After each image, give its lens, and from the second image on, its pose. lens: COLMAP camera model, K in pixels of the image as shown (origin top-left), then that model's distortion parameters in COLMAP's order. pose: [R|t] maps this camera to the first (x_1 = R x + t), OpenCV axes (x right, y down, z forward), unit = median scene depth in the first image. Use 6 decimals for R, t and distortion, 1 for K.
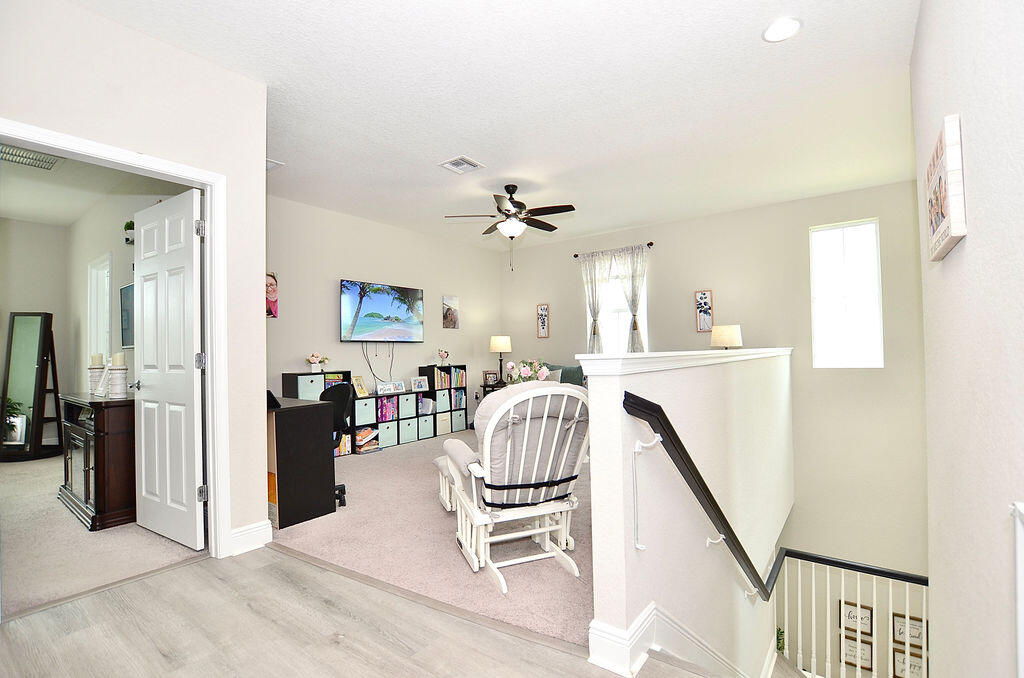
lens RADIAL K [[466.9, 0, 512.2], [0, 466.9, 340.4], [0, 0, 1]] dist [-0.016664, 0.000049]
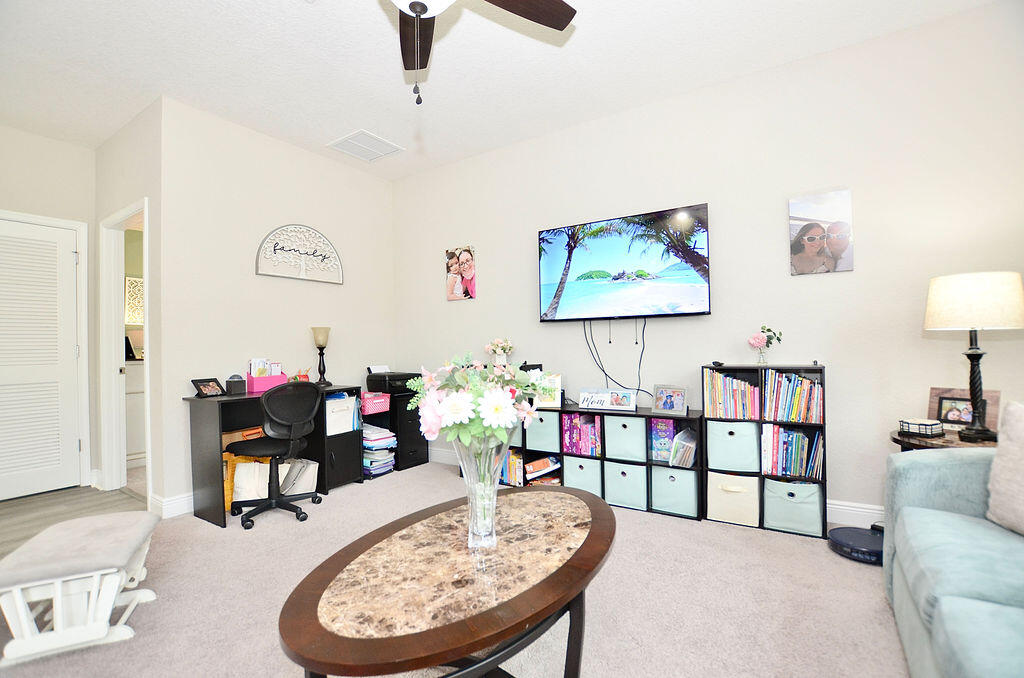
lens RADIAL K [[466.9, 0, 515.0], [0, 466.9, 343.2], [0, 0, 1]] dist [-0.016664, 0.000049]
pose [[0.086025, 0.011641, -0.996225, 0.295799], [0.046348, 0.998802, 0.015673, 0.019518], [0.995214, -0.047521, 0.085382, 0.852275]]
